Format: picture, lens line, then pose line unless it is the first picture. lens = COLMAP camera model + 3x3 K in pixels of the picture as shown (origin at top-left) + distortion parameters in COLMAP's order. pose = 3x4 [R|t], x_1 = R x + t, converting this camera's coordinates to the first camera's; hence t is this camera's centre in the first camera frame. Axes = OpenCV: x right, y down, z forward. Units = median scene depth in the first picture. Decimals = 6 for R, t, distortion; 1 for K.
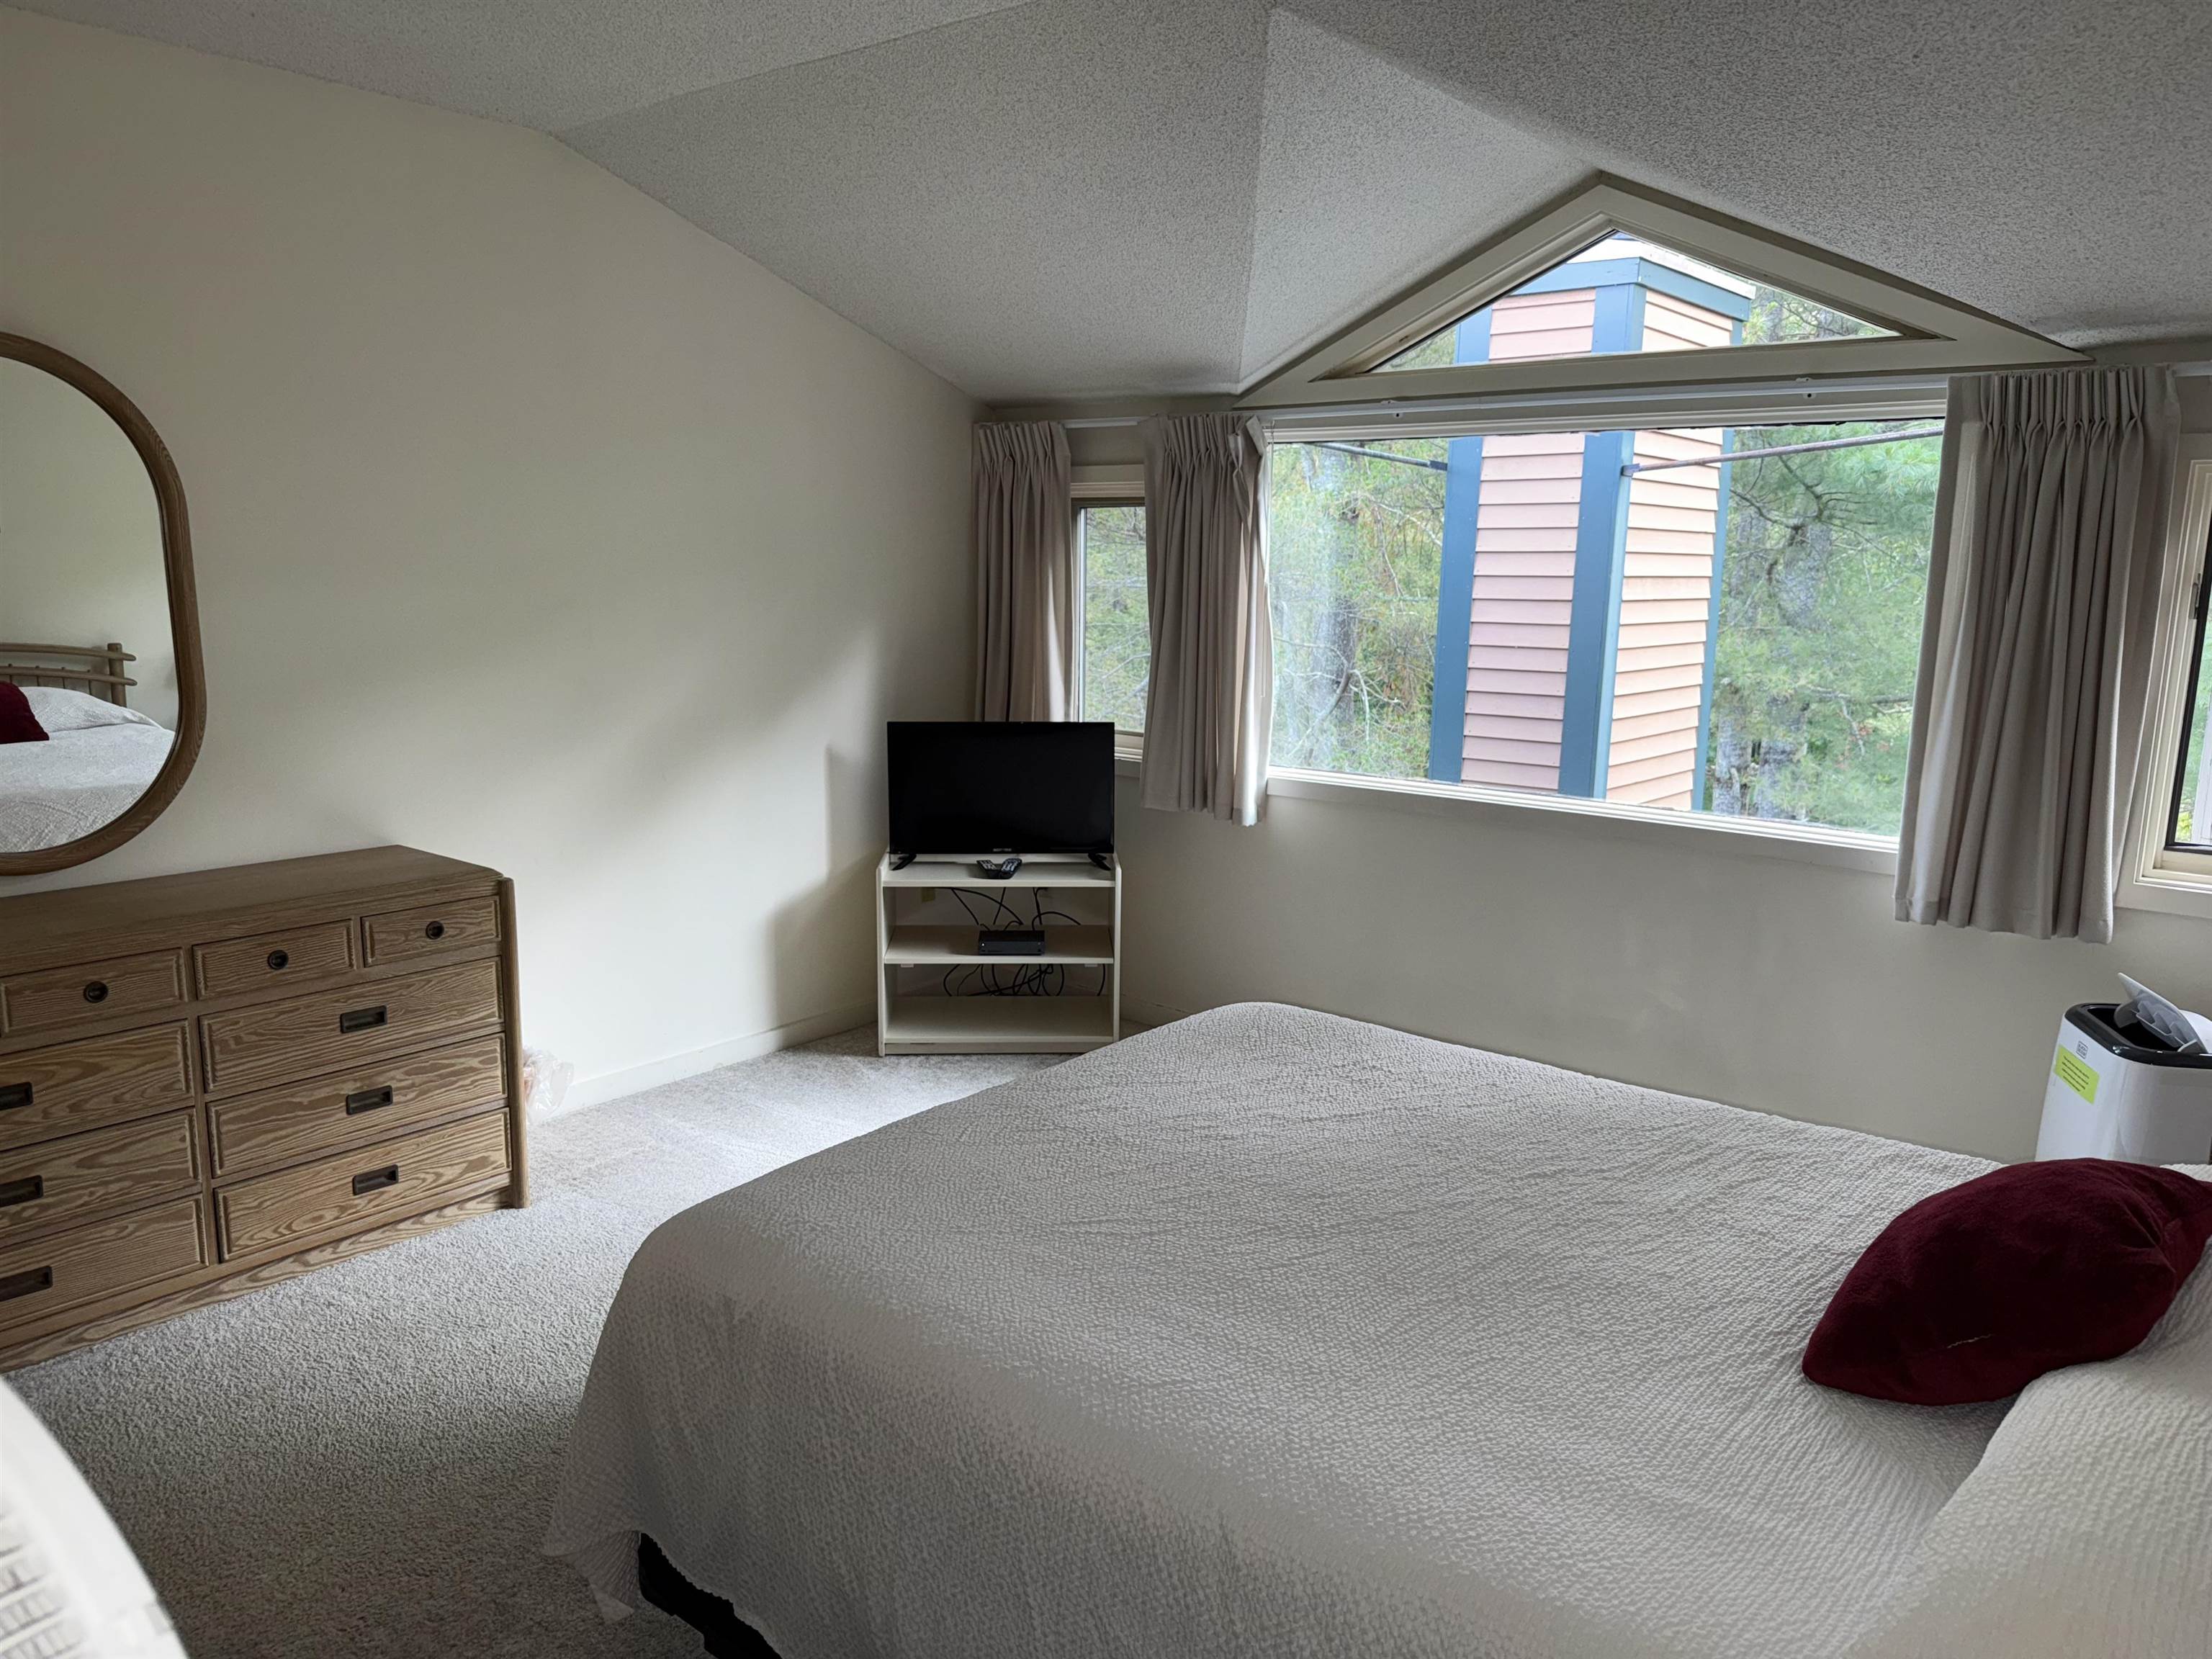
lens RADIAL K [[1584.8, 0, 1112.0], [0, 1584.8, 834.0], [0, 0, 1]] dist [0.058636, -0.074262]
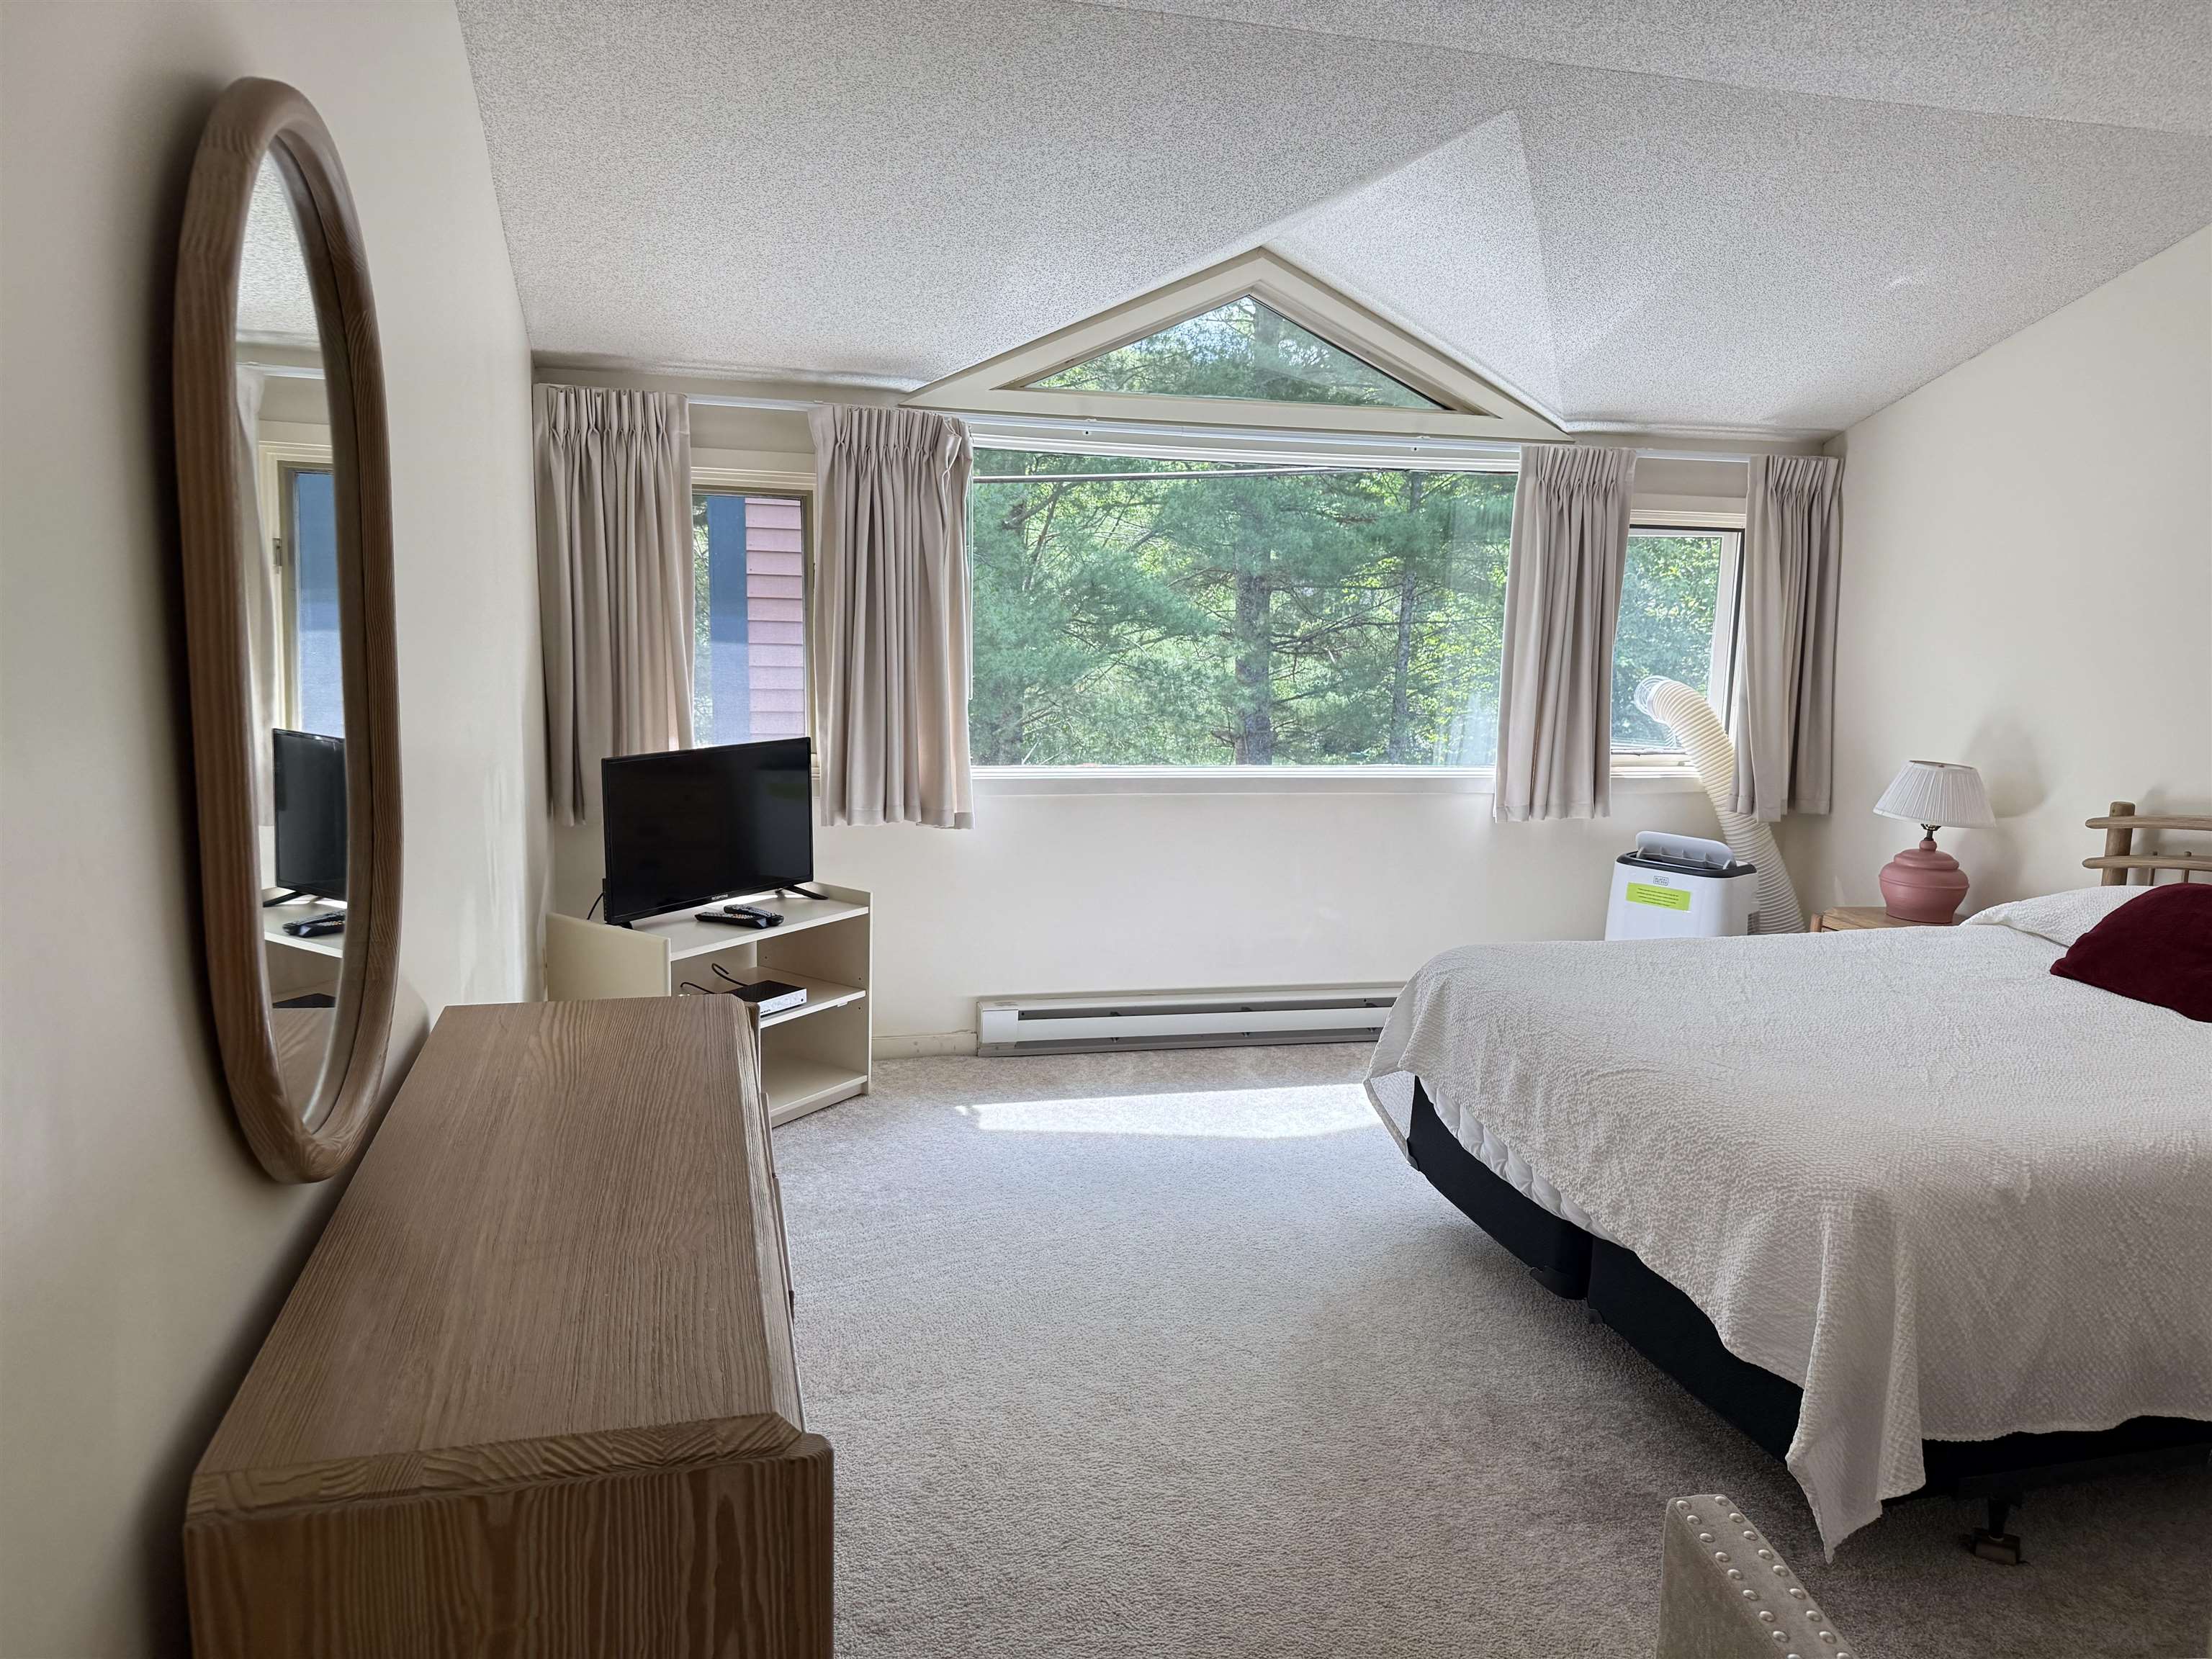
lens RADIAL K [[1584.8, 0, 1112.0], [0, 1584.8, 834.0], [0, 0, 1]] dist [0.058636, -0.074262]
pose [[0.602651, -0.123682, 0.788362, -0.807169], [0.120081, 0.990723, 0.063636, -0.067657], [-0.788918, 0.056317, 0.611912, 0.396536]]
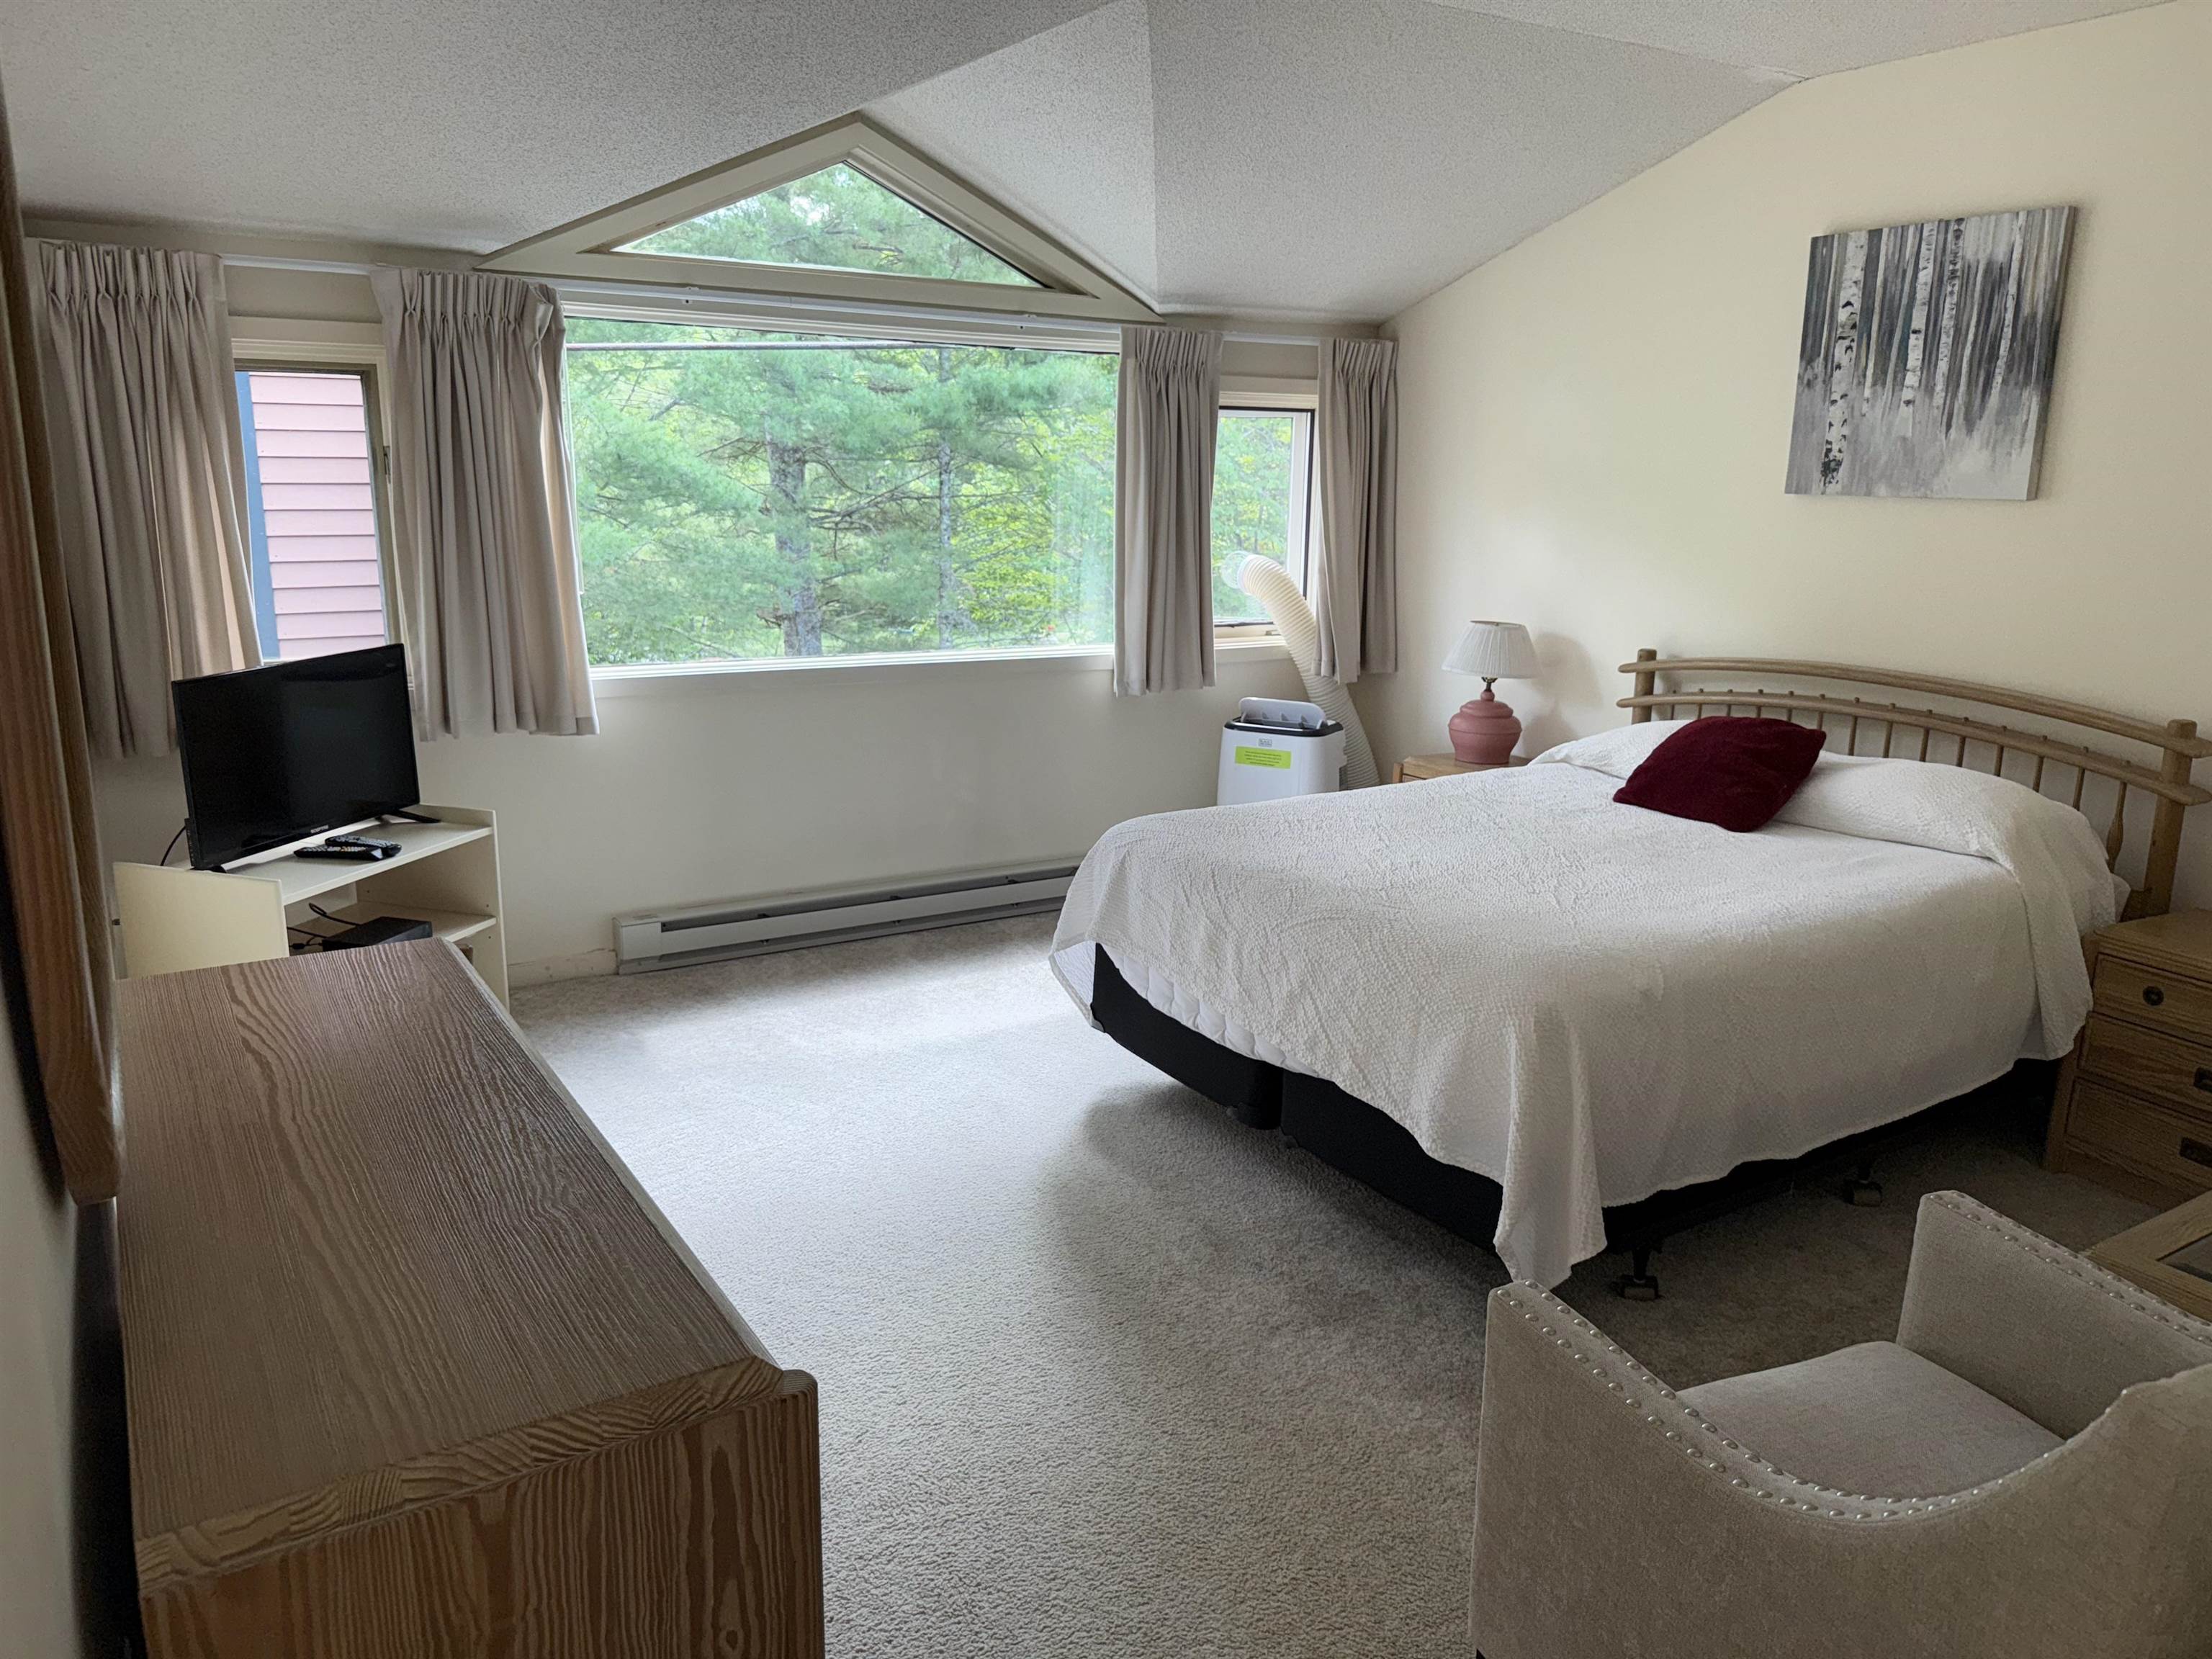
lens RADIAL K [[1584.8, 0, 1112.0], [0, 1584.8, 834.0], [0, 0, 1]] dist [0.058636, -0.074262]
pose [[0.328921, -0.223716, 0.917476, -0.861077], [0.153686, 0.971264, 0.181734, -0.090287], [-0.931768, 0.081227, 0.353851, 0.482446]]
